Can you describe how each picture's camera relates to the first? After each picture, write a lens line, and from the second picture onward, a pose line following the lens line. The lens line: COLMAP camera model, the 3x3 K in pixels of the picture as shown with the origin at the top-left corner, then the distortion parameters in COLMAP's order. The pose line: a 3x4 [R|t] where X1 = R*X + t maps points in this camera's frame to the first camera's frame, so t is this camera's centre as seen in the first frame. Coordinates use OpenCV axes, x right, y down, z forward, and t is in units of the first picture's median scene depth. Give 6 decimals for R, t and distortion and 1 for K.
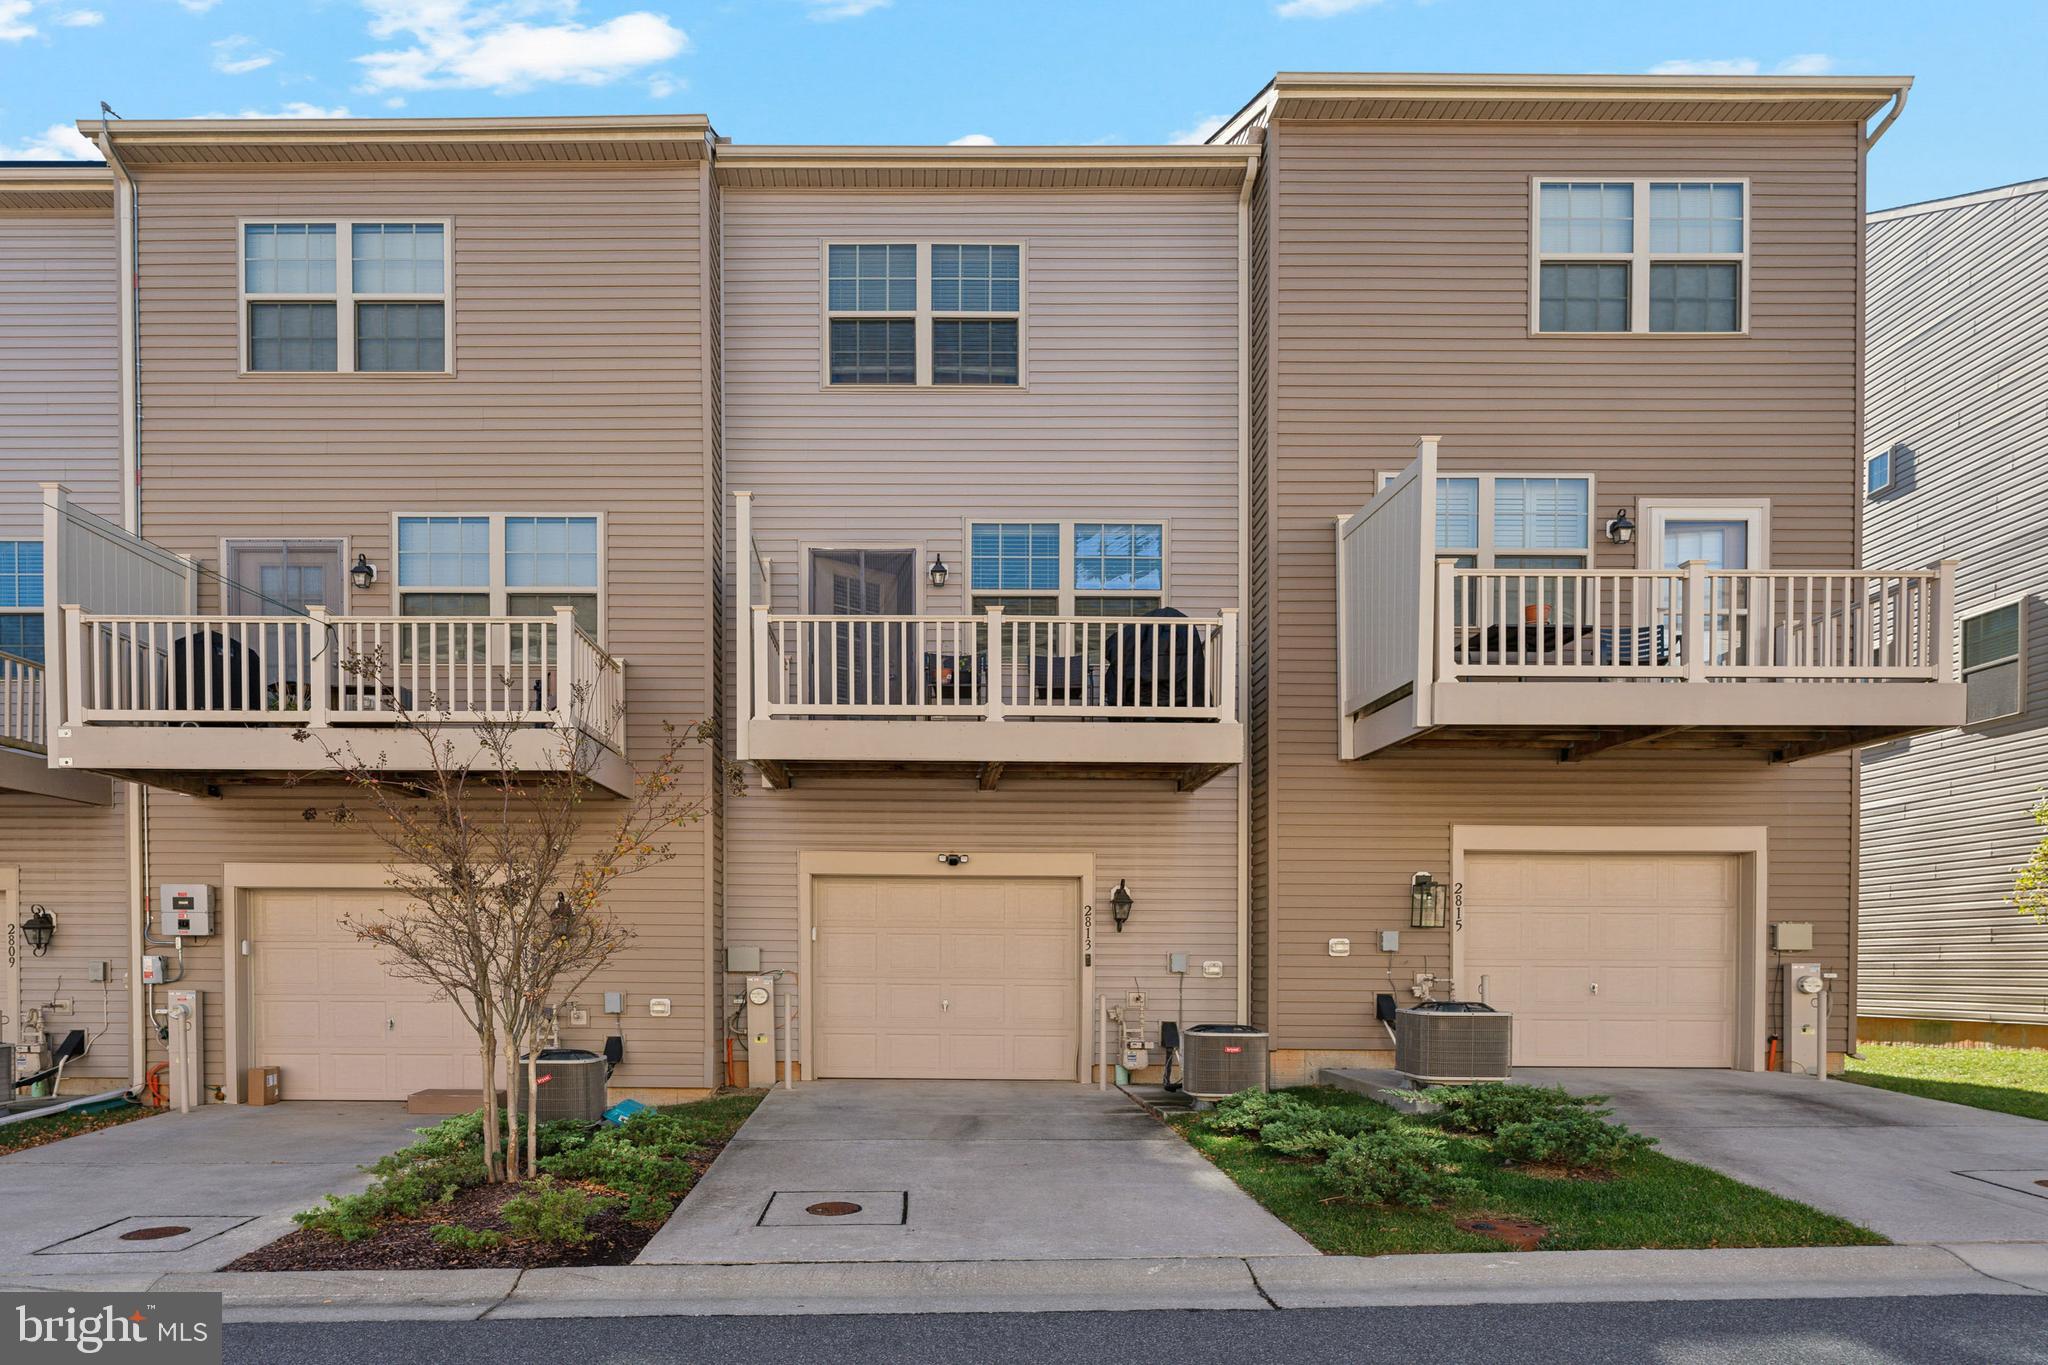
lens RADIAL K [[1144.2, 0, 1024.1], [0, 1144.2, 757.4], [0, 0, 1]] dist [-0.000272, -0.000955]
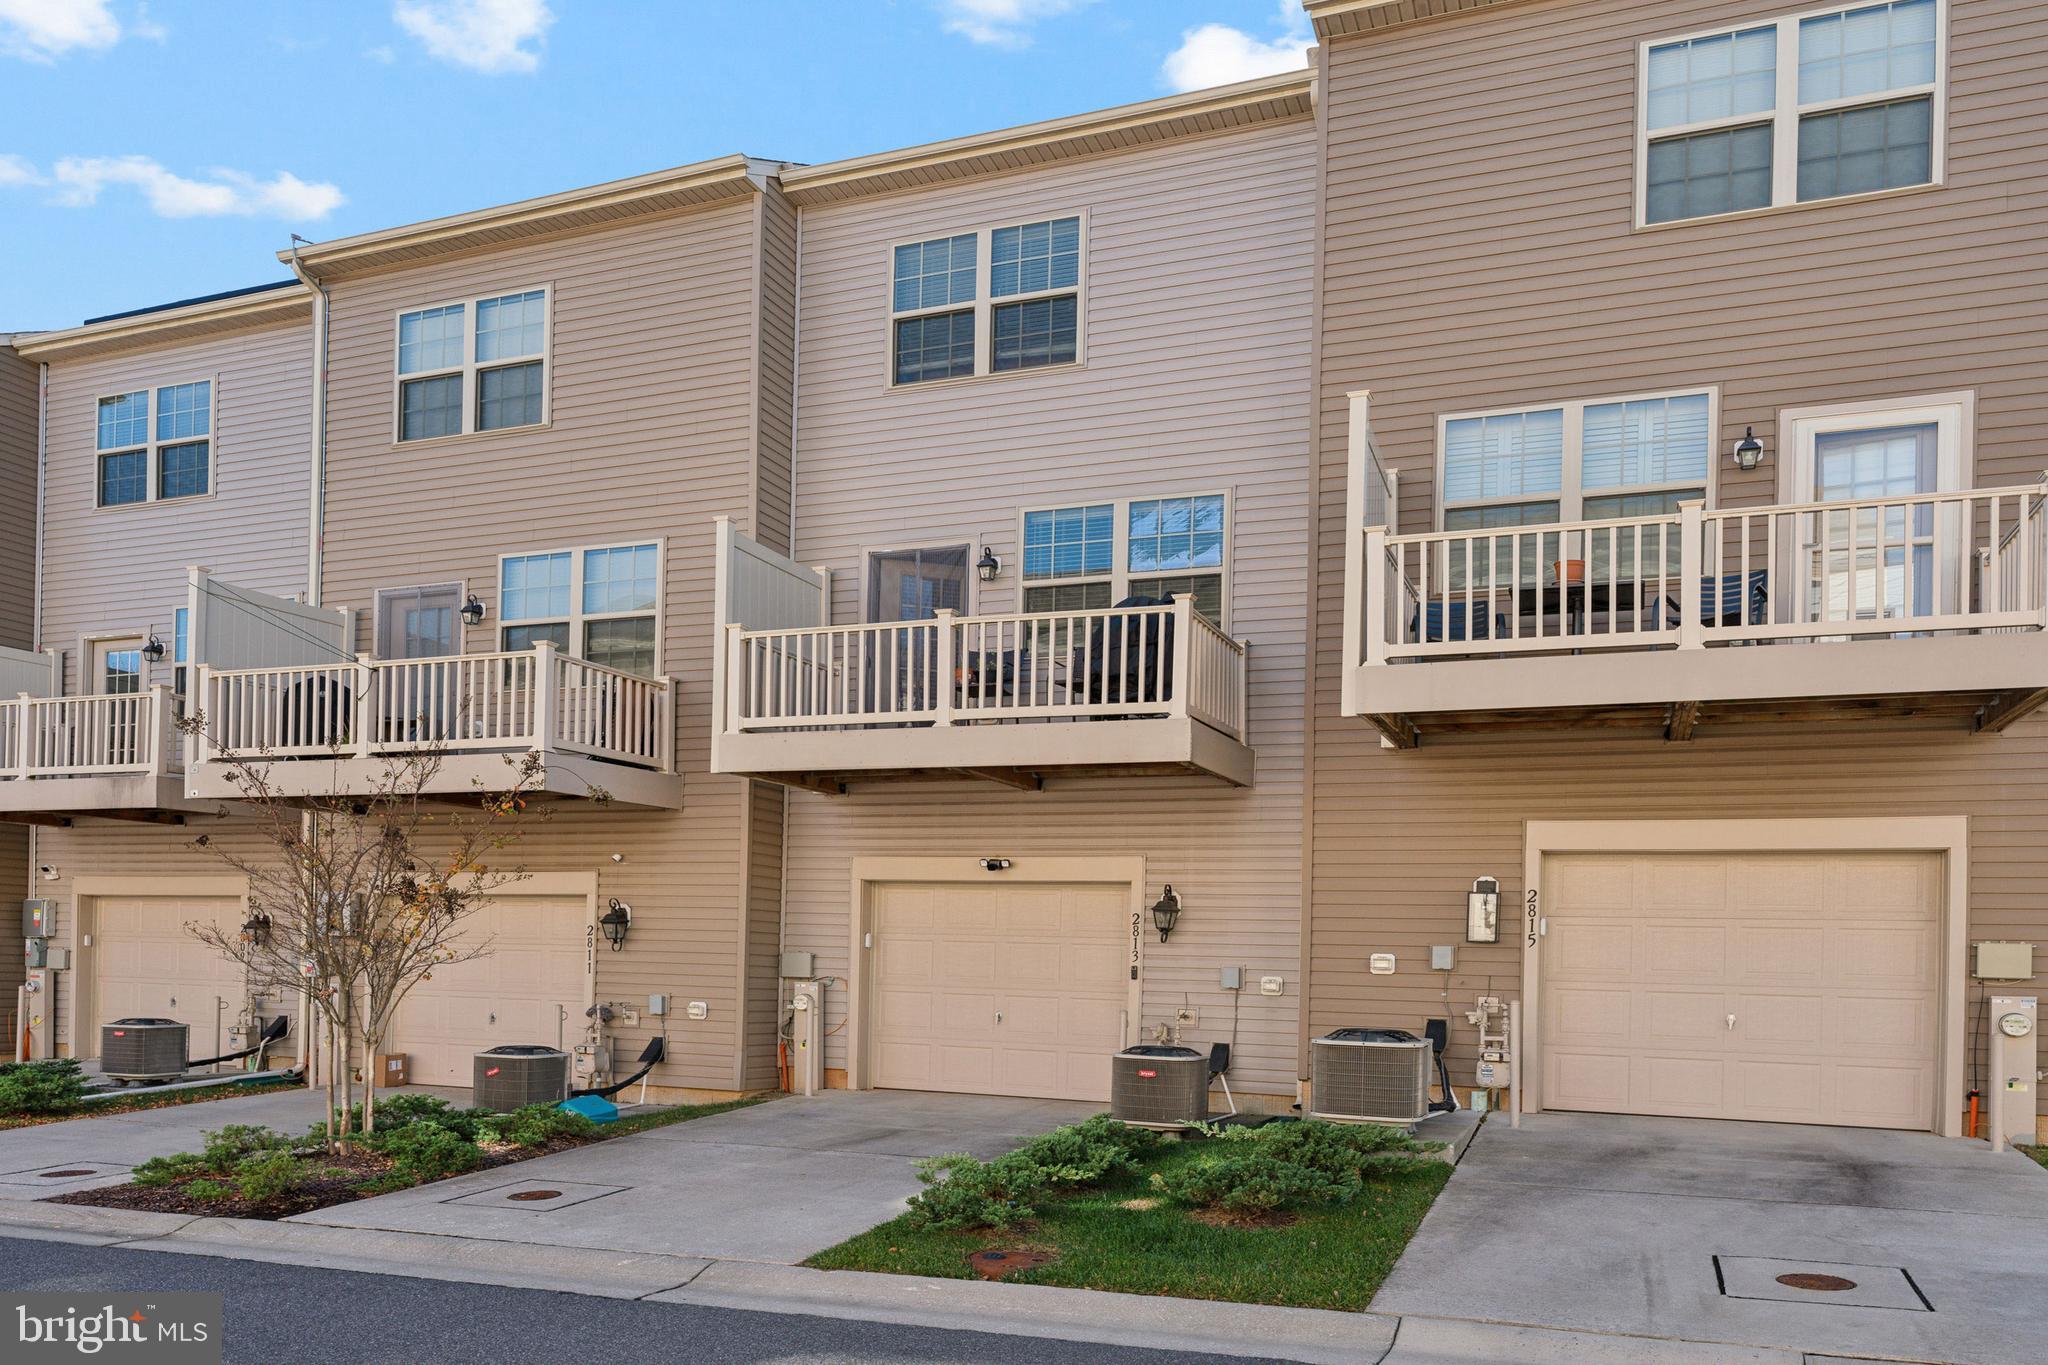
lens RADIAL K [[1285.5, 0, 1024.0], [0, 1285.5, 682.5], [0, 0, 1]] dist [0.001141, 0.000034]
pose [[0.948879, -0.050059, -0.311645, 0.305602], [0.037173, 0.998196, -0.047157, -0.011445], [0.313443, 0.033161, 0.949028, -0.022870]]
